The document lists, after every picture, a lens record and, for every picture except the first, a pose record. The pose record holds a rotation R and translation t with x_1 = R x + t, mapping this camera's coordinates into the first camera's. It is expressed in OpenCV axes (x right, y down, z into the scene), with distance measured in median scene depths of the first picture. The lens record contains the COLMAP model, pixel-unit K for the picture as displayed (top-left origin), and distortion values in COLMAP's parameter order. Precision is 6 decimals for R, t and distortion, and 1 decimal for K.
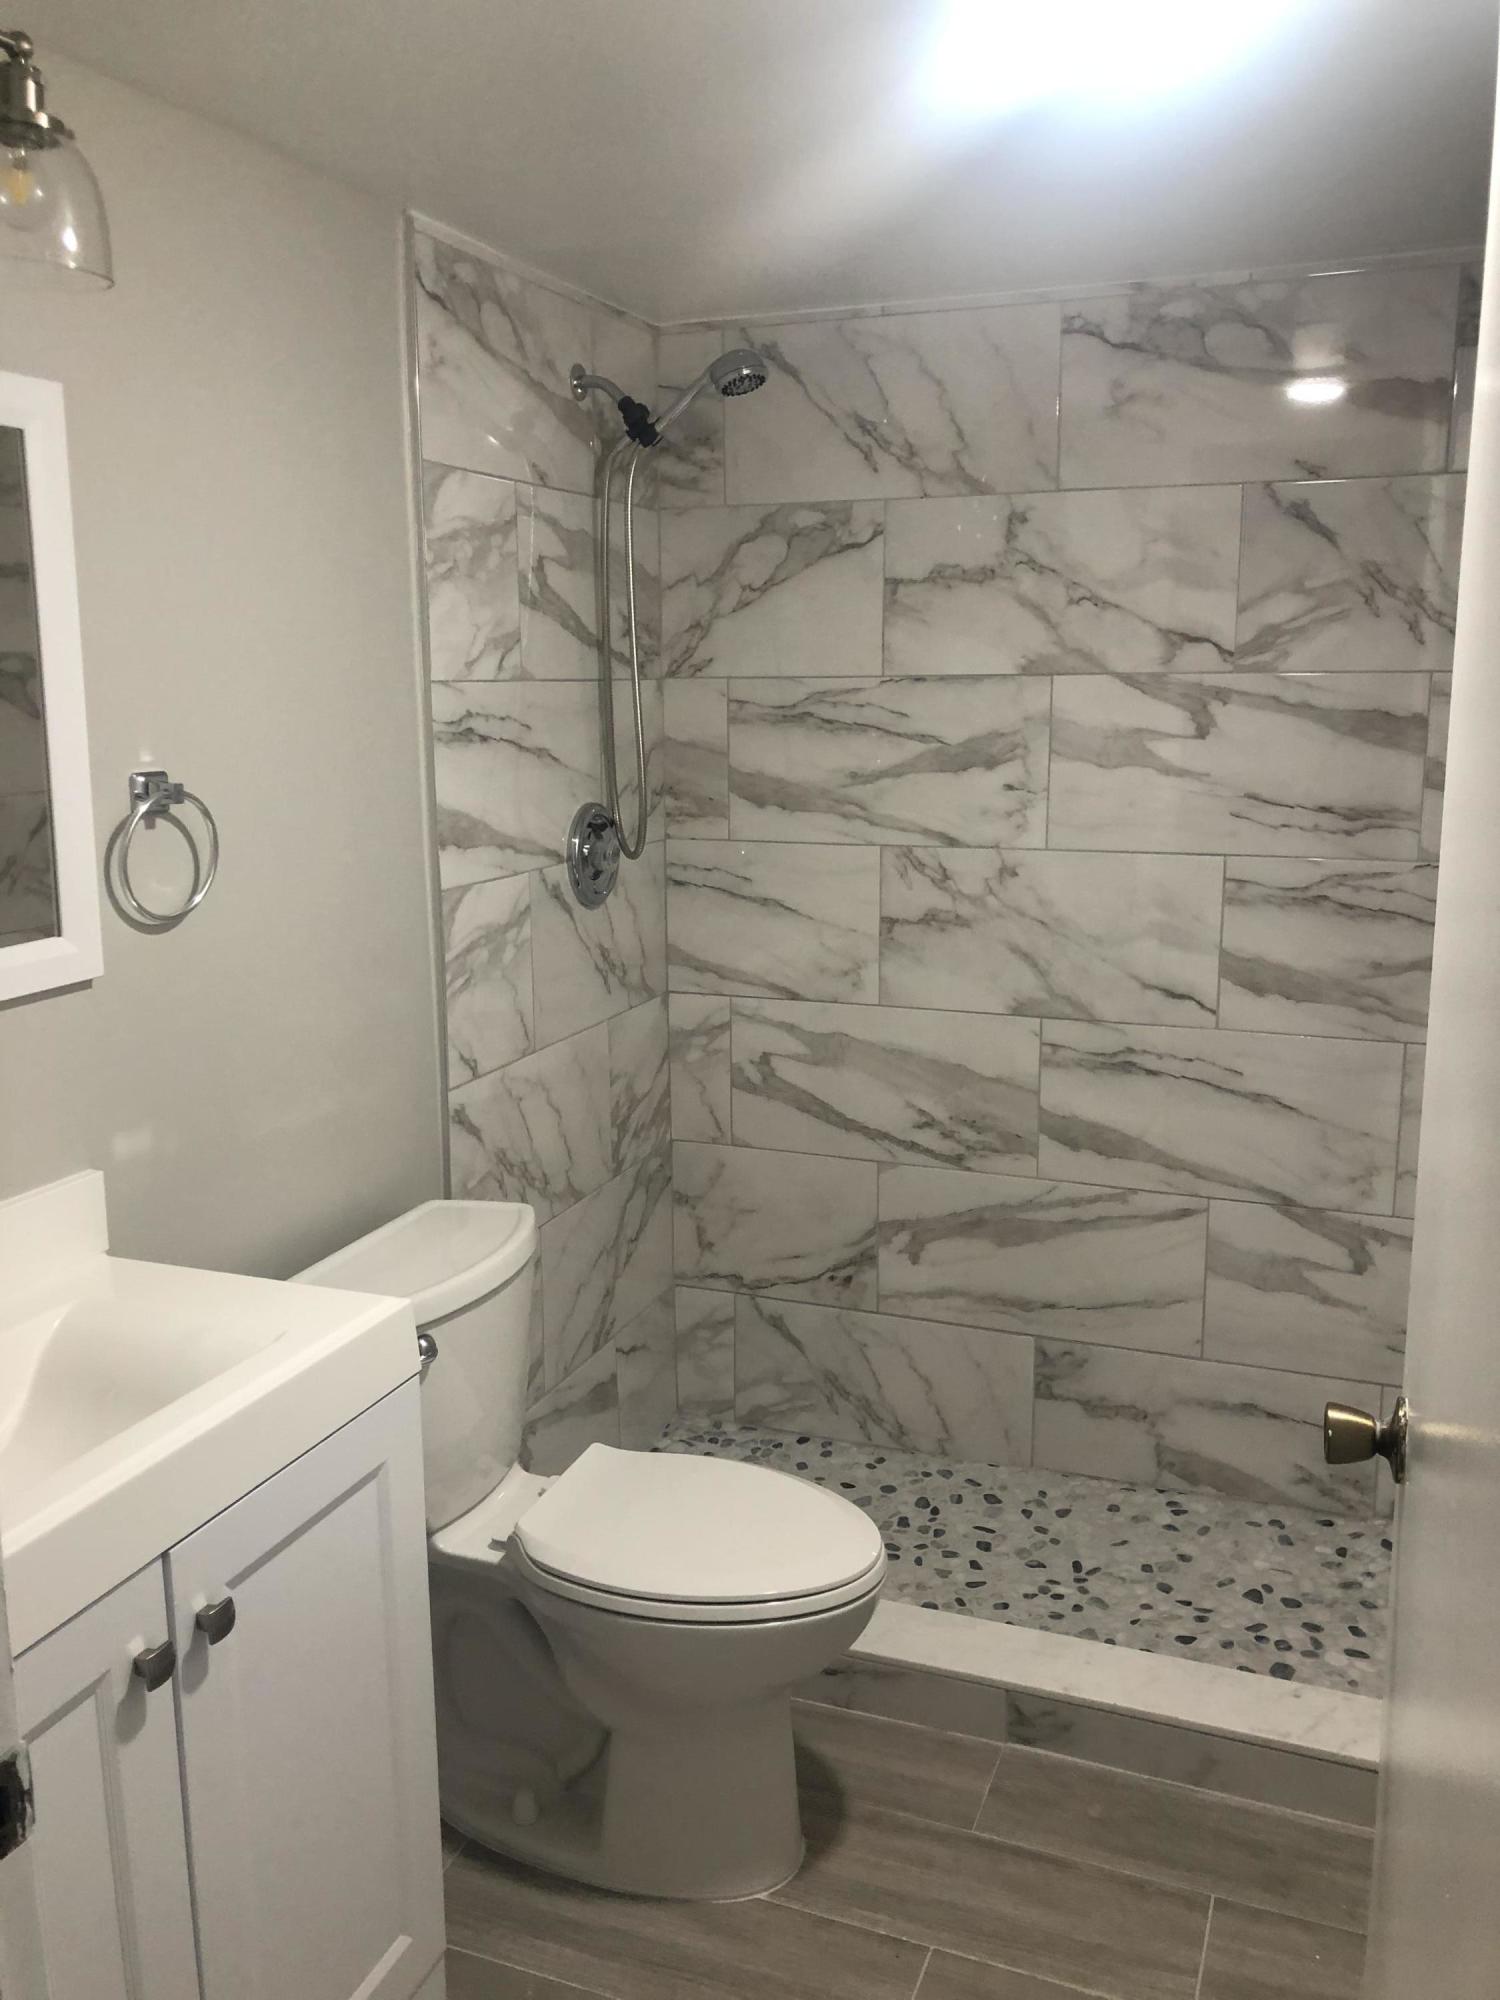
lens RADIAL K [[1629.9, 0, 742.0], [0, 1629.9, 988.5], [0, 0, 1]] dist [0.031411, -0.051452]
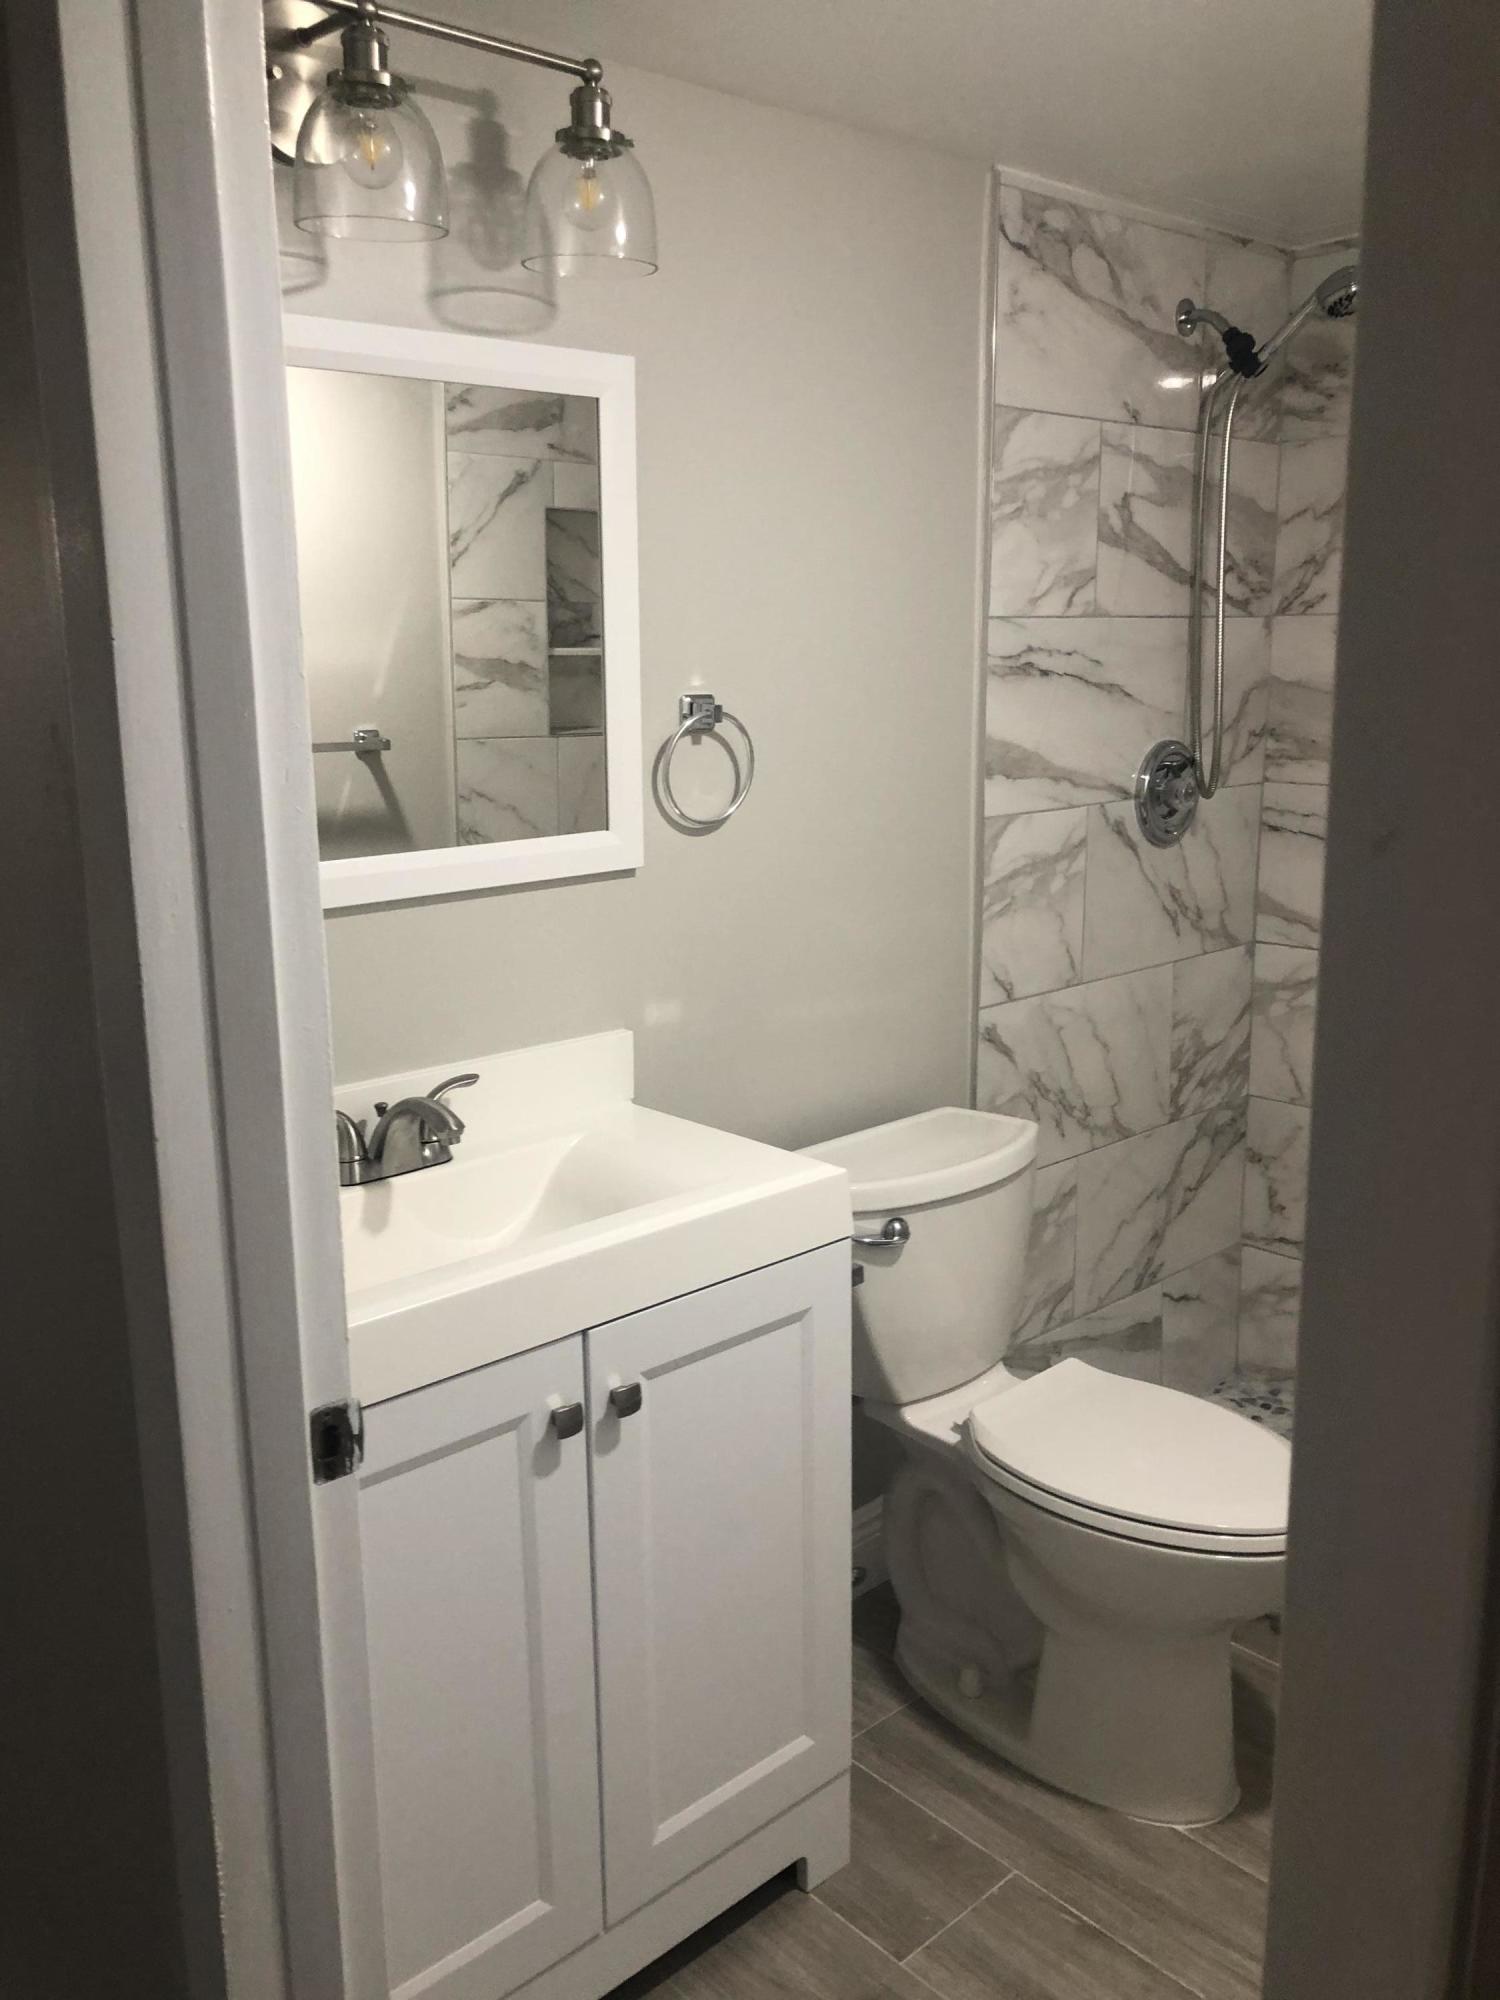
lens RADIAL K [[1629.9, 0, 725.8], [0, 1629.9, 984.5], [0, 0, 1]] dist [0.031411, -0.051452]
pose [[0.896417, 0.088091, -0.434370, 0.143244], [-0.078681, 0.996112, 0.039636, 0.020282], [0.436172, -0.001354, 0.899862, -0.022373]]
